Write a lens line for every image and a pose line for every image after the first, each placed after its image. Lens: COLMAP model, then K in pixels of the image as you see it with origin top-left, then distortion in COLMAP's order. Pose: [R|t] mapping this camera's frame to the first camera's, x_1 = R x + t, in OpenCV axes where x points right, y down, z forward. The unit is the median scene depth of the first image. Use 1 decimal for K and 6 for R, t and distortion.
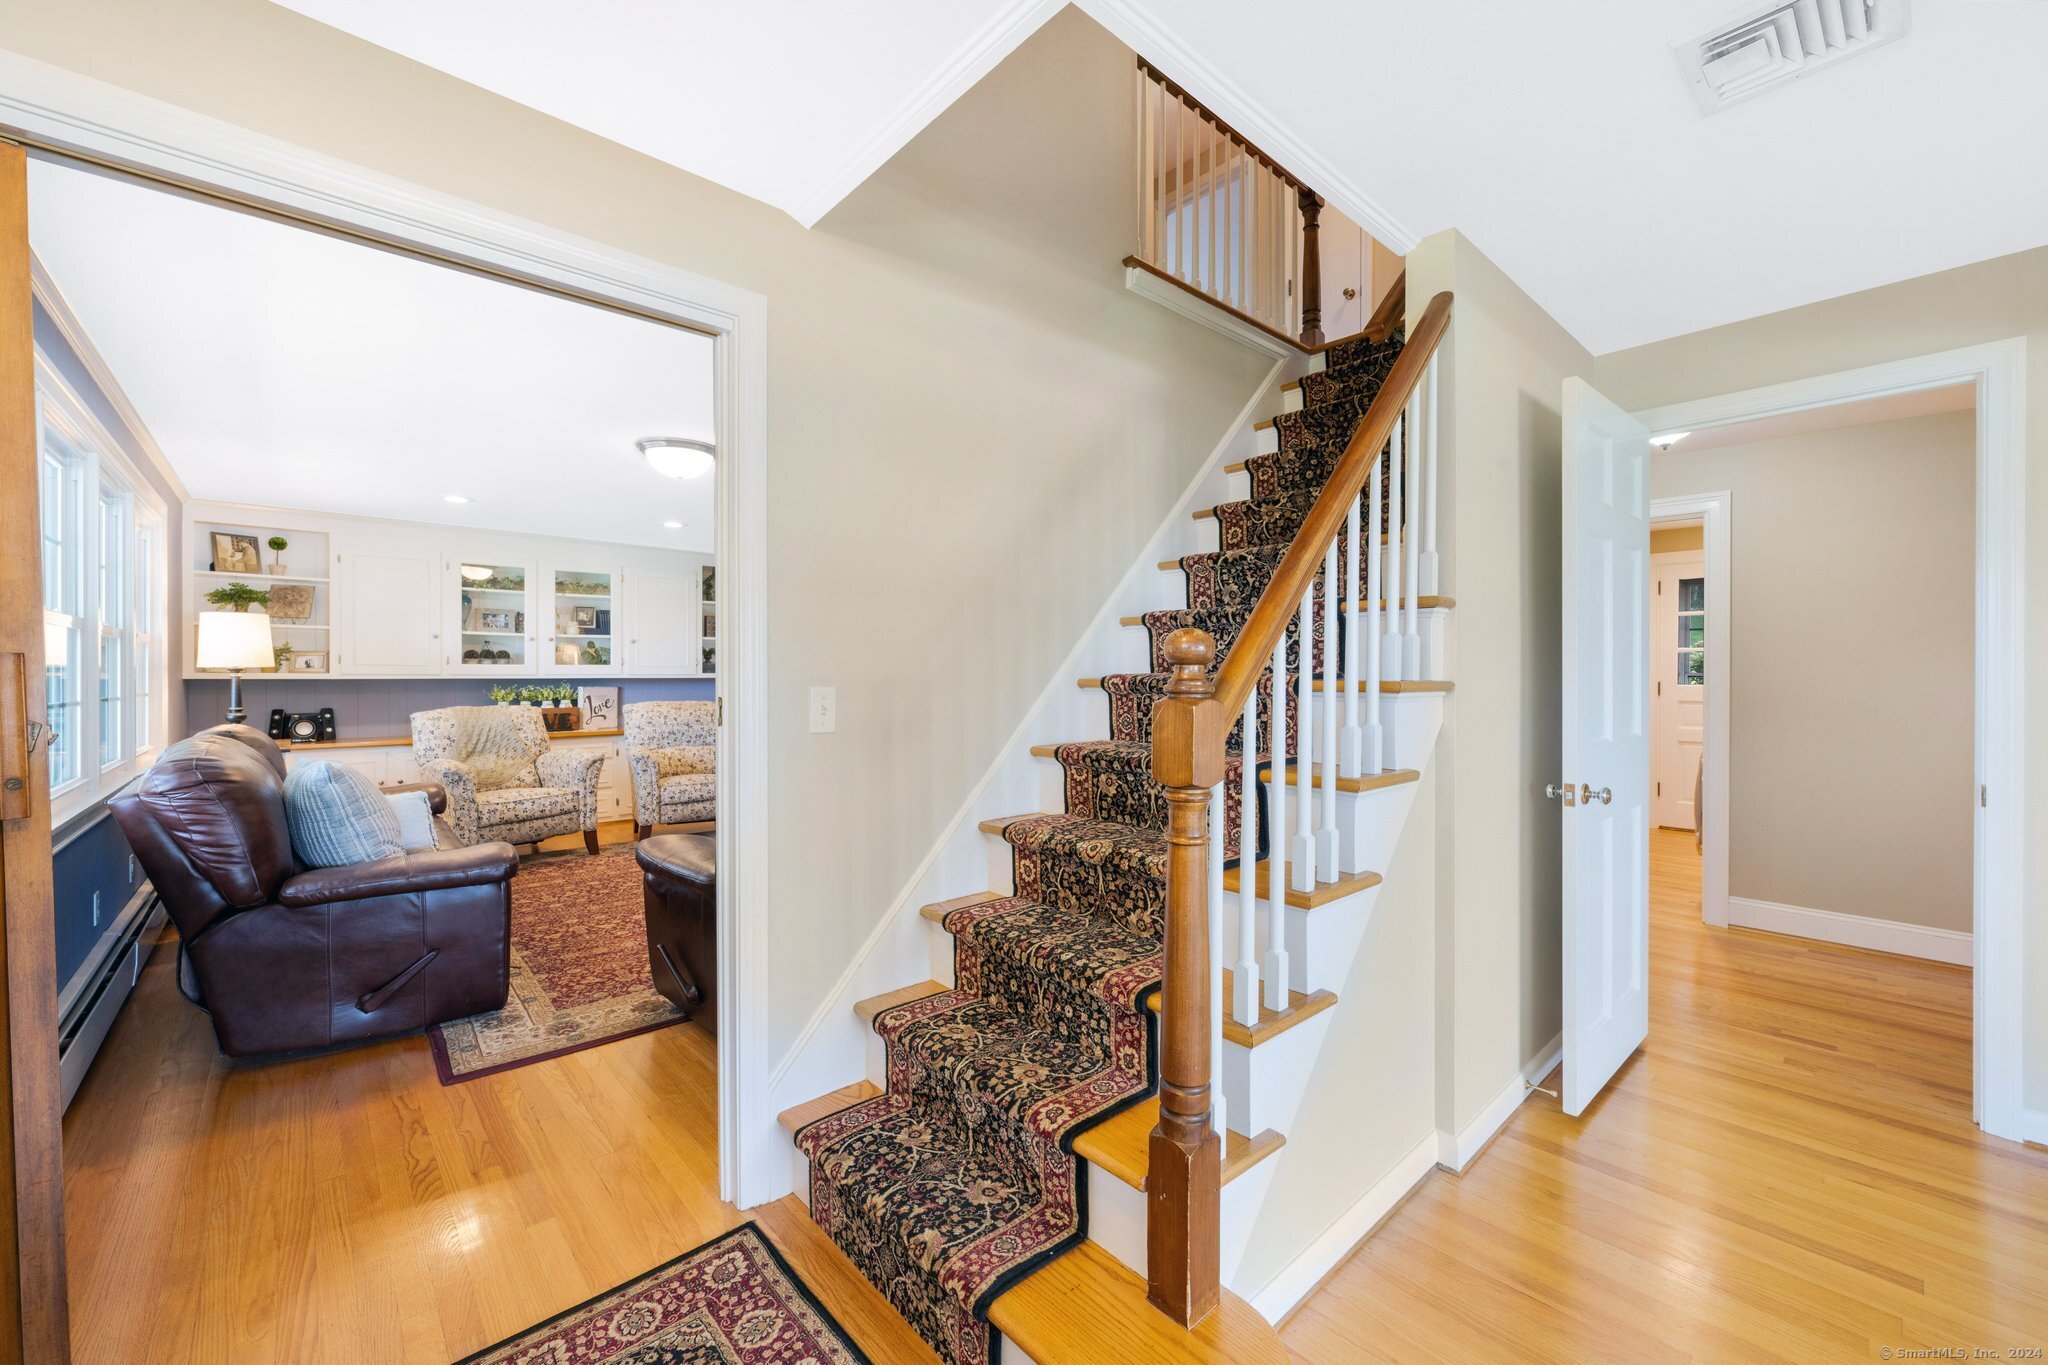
lens RADIAL K [[782.7, 0, 1026.8], [0, 782.7, 676.8], [0, 0, 1]] dist [0.000210, -0.000097]
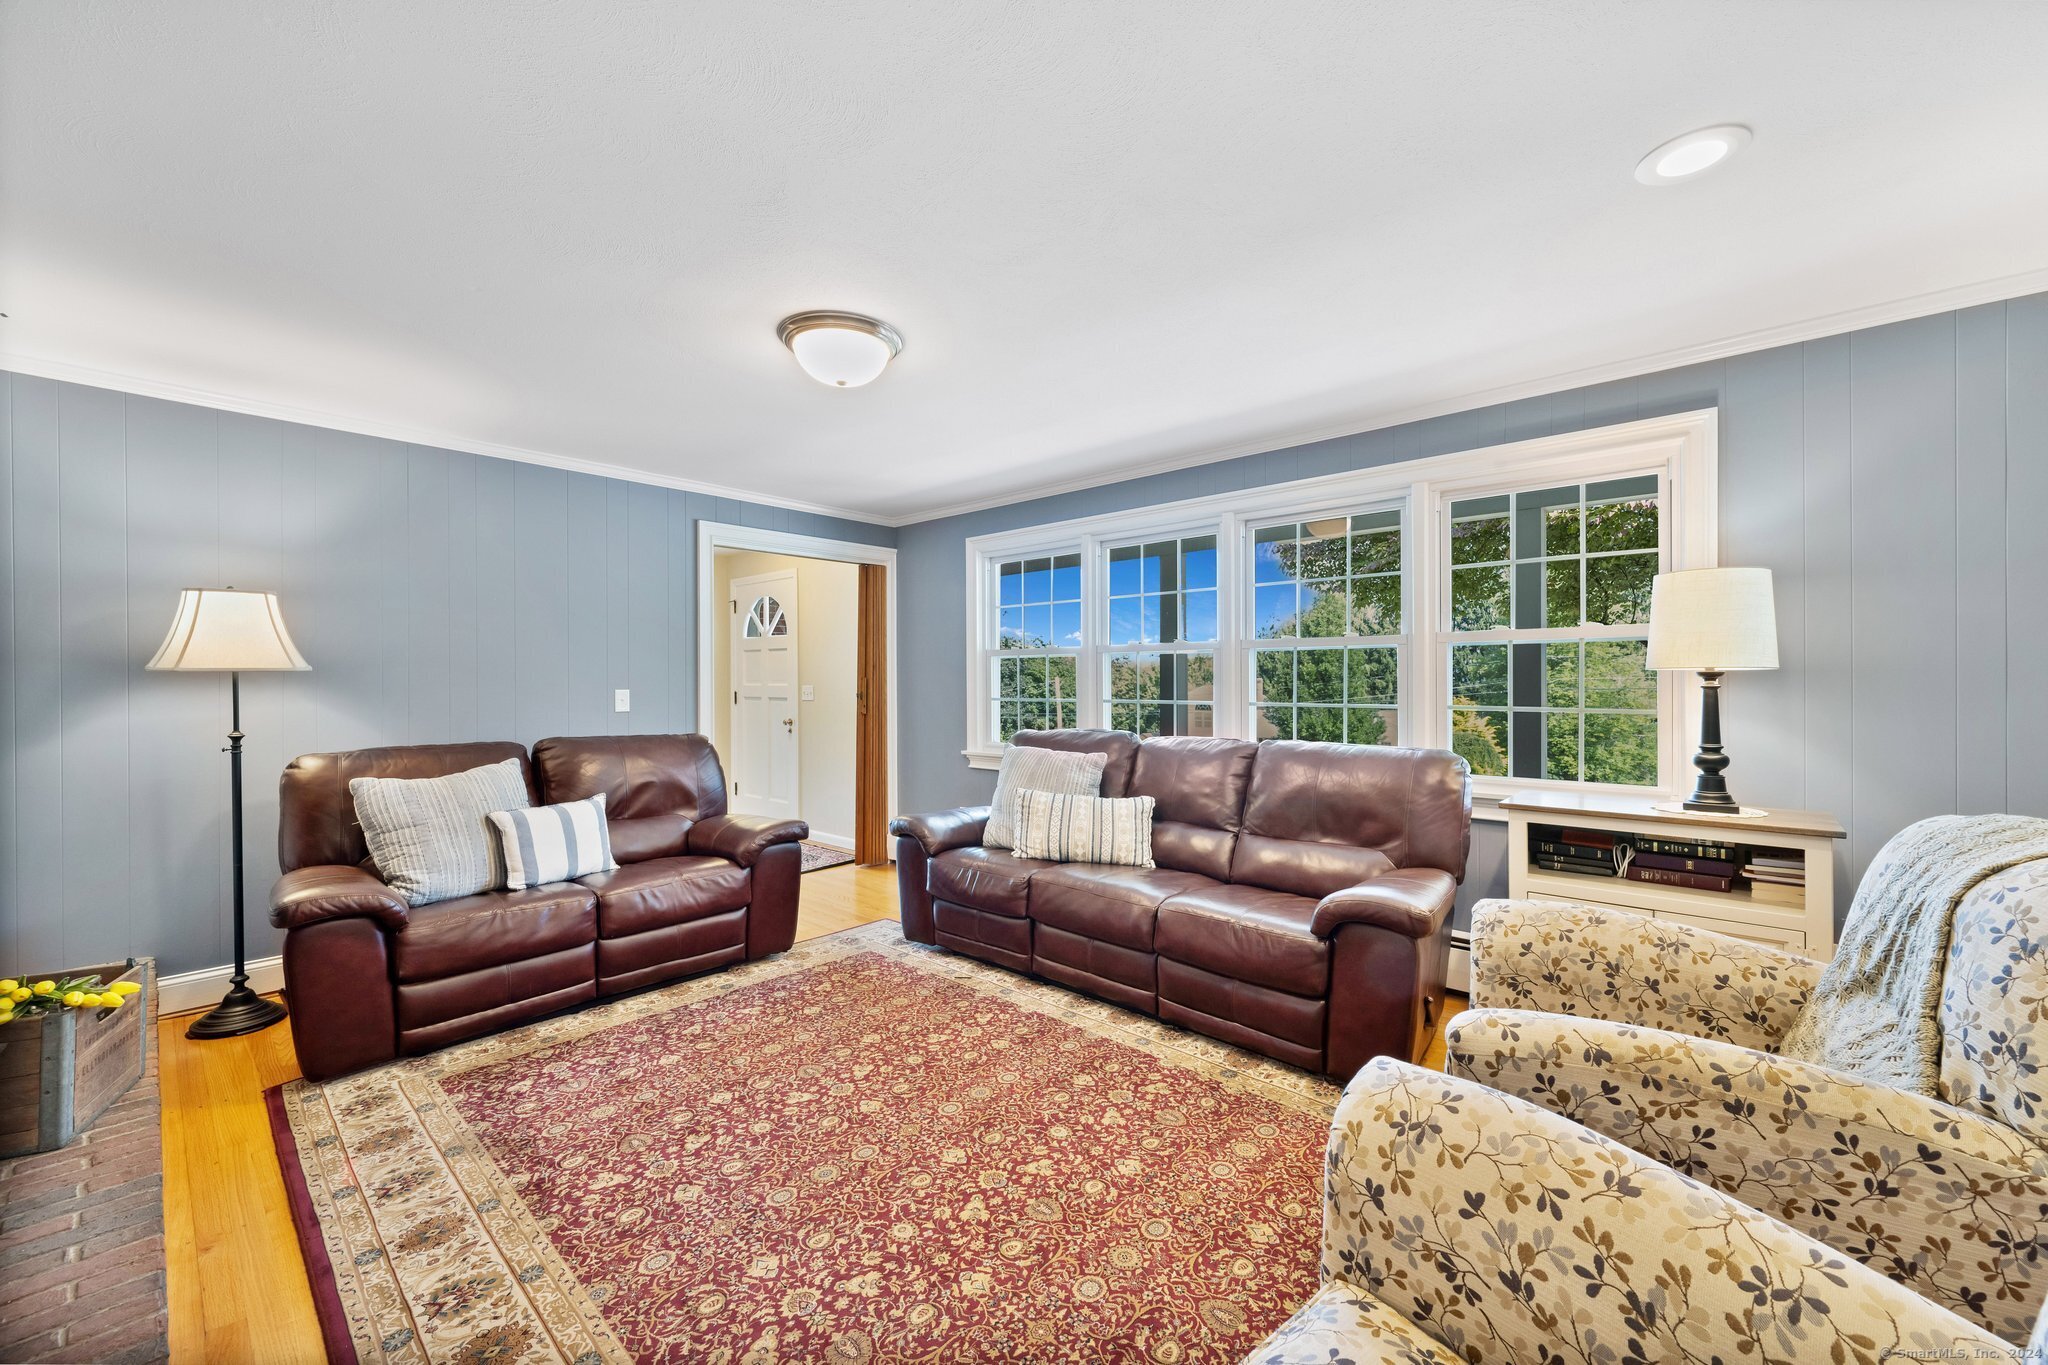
lens RADIAL K [[807.4, 0, 1023.2], [0, 807.4, 688.8], [0, 0, 1]] dist [-0.000536, -0.000234]
pose [[-0.996096, 0.005531, -0.088105, -0.385656], [0.004120, 0.999860, 0.016194, -0.007543], [0.088182, 0.015768, -0.995980, 1.211852]]
